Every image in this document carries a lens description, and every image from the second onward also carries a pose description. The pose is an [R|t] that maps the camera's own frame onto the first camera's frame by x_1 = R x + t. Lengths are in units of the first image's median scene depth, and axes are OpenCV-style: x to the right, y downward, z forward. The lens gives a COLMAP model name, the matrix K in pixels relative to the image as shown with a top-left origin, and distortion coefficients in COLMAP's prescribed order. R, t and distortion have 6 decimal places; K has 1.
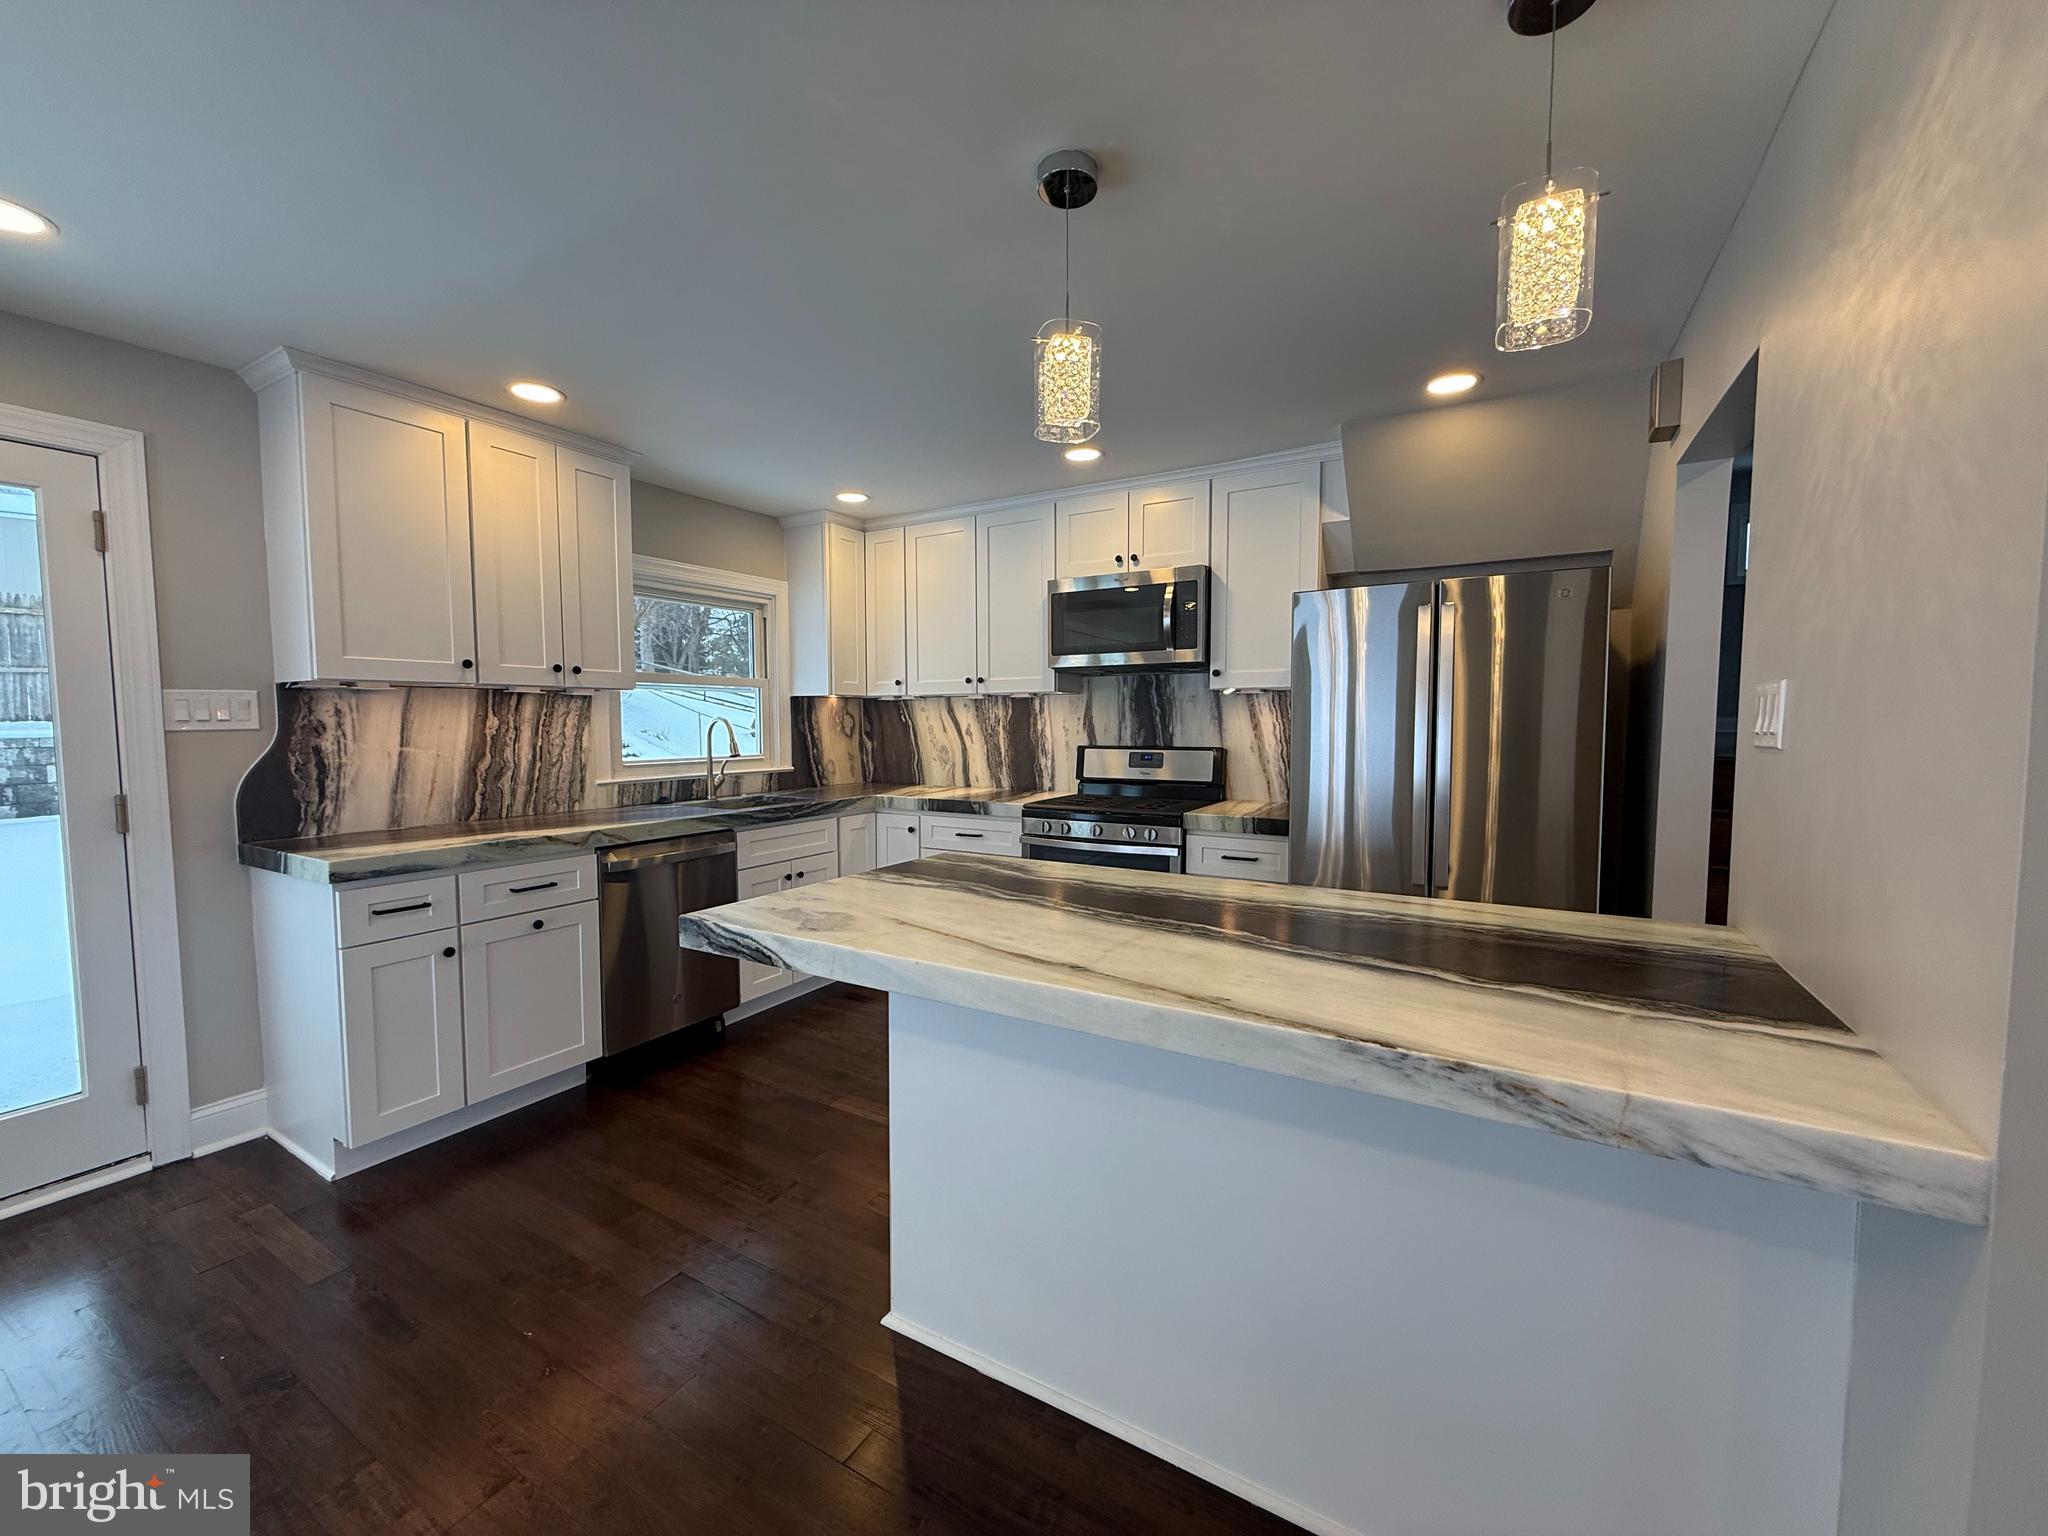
lens RADIAL K [[819.6, 0, 1019.8], [0, 819.6, 768.6], [0, 0, 1]] dist [0.001791, 0.000060]
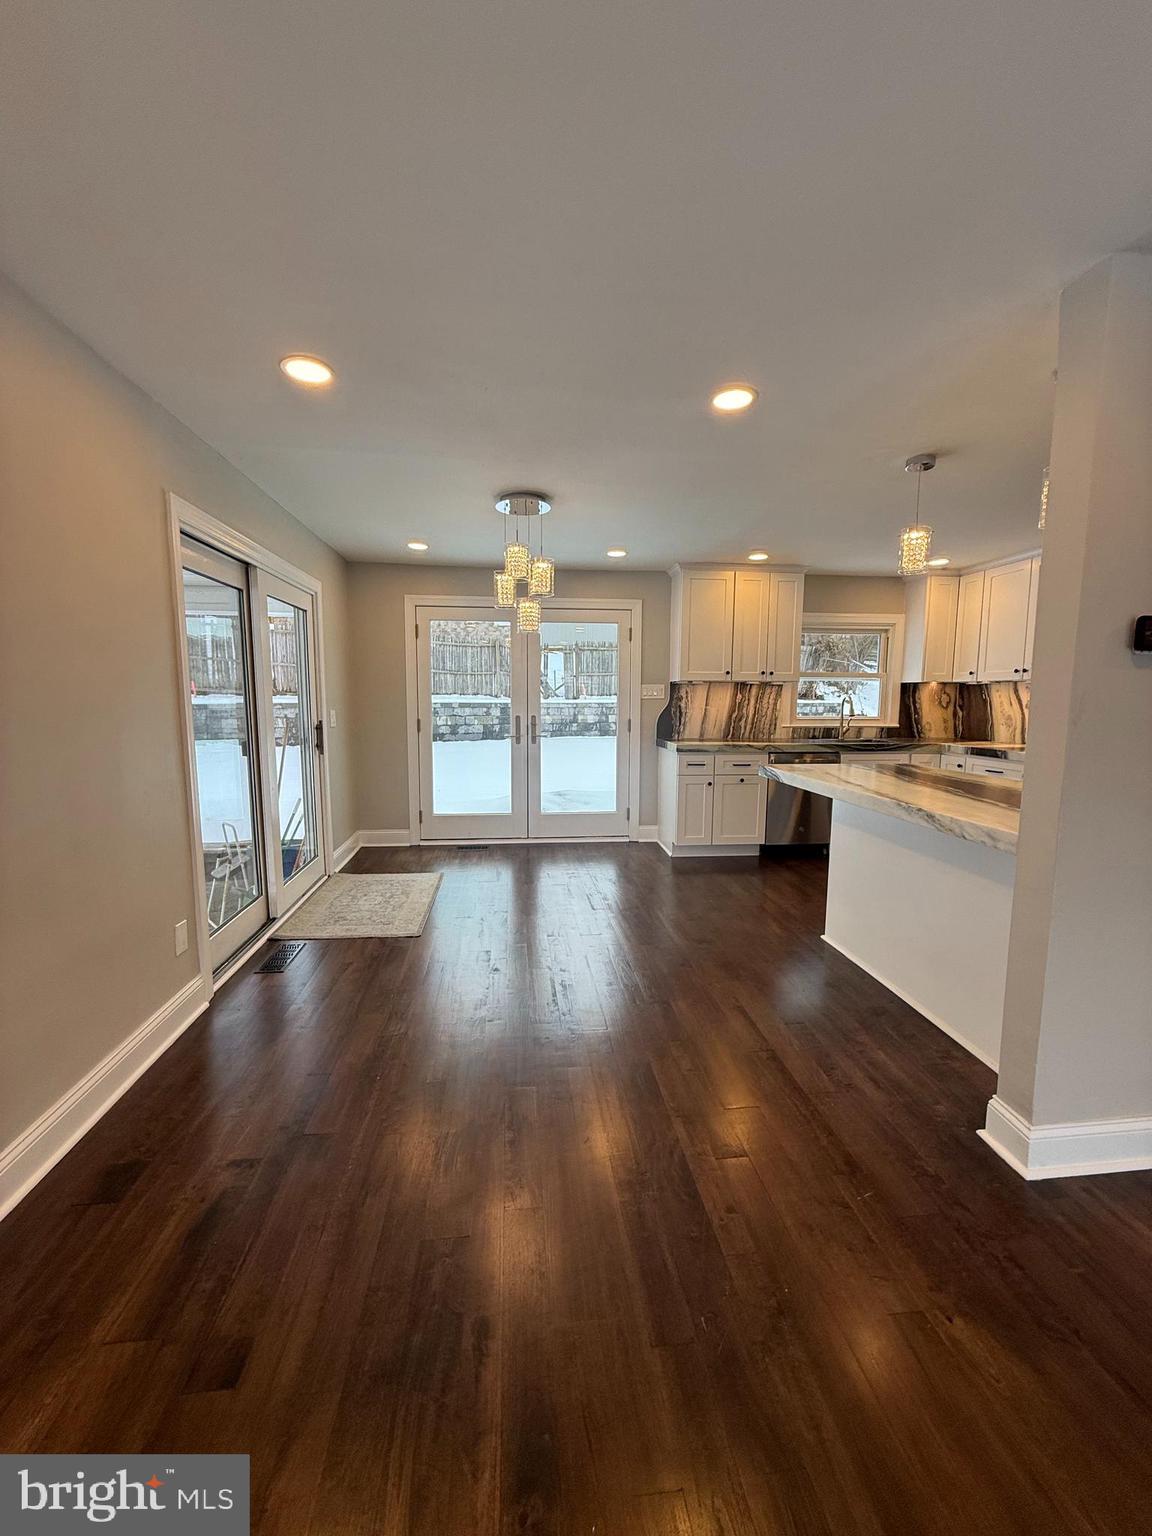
lens RADIAL K [[614.7, 0, 571.8], [0, 614.7, 766.0], [0, 0, 1]] dist [0.001791, 0.000060]
pose [[0.600862, 0.095389, -0.793641, 0.492948], [-0.054608, 0.995433, 0.078299, 0.029441], [0.797485, -0.003708, 0.603327, -0.447832]]
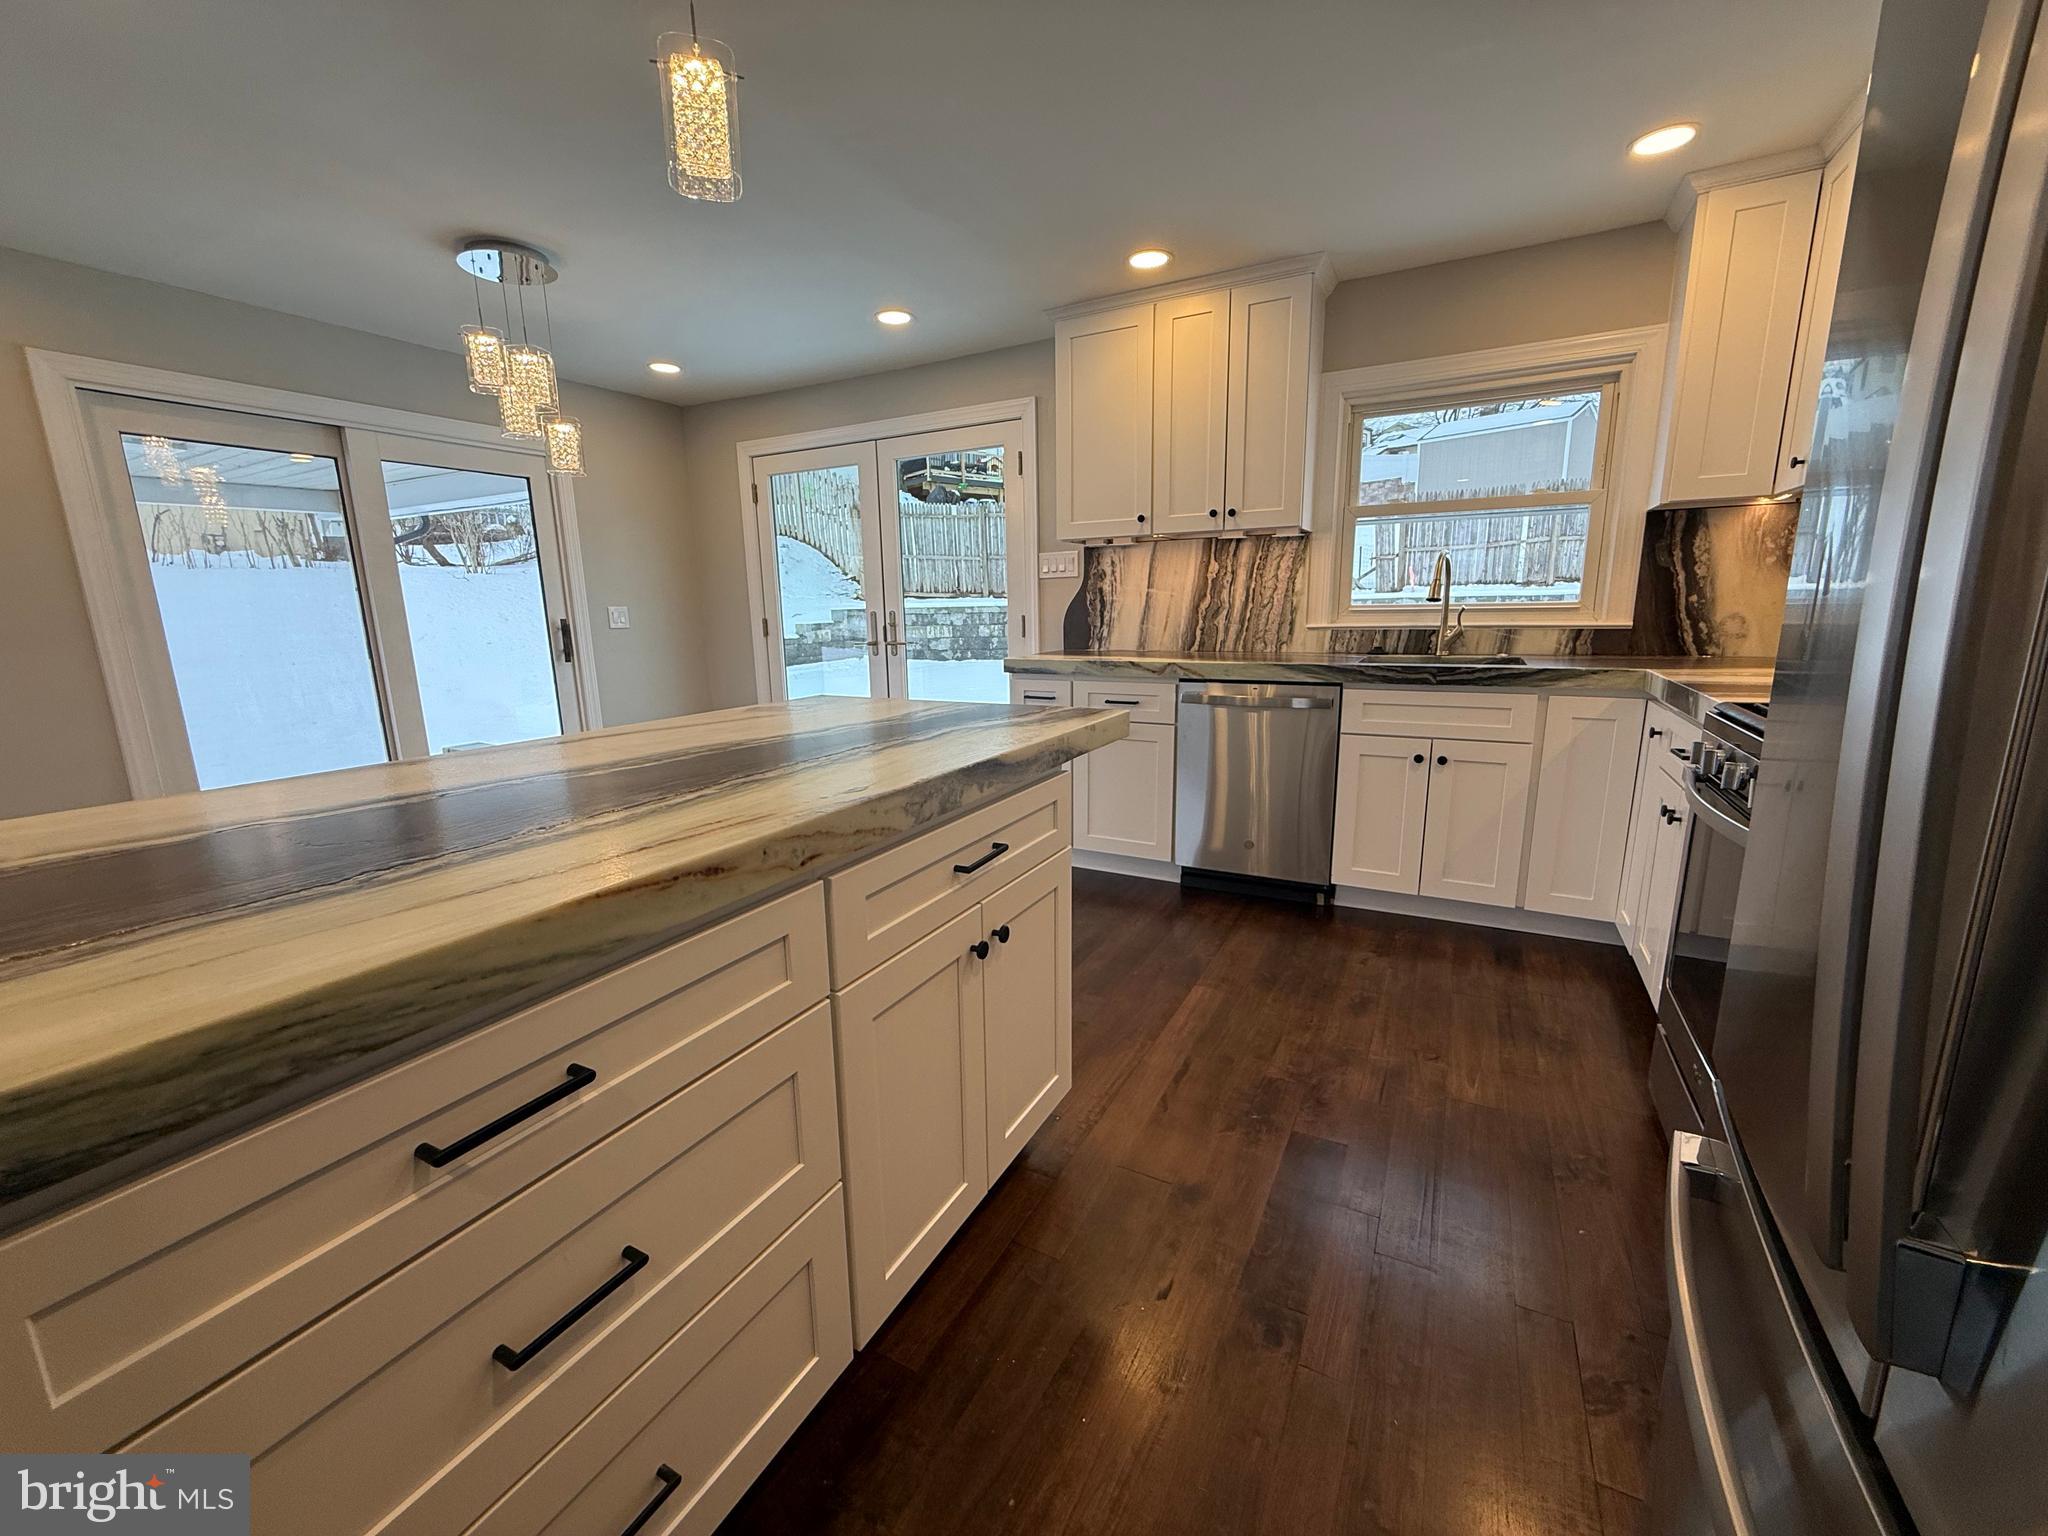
lens RADIAL K [[819.6, 0, 1014.4], [0, 819.6, 768.2], [0, 0, 1]] dist [0.001791, 0.000060]
pose [[0.030067, 0.198140, -0.979712, 0.564272], [-0.041861, 0.979545, 0.196822, 0.005783], [0.998671, 0.035094, 0.037746, 0.713536]]
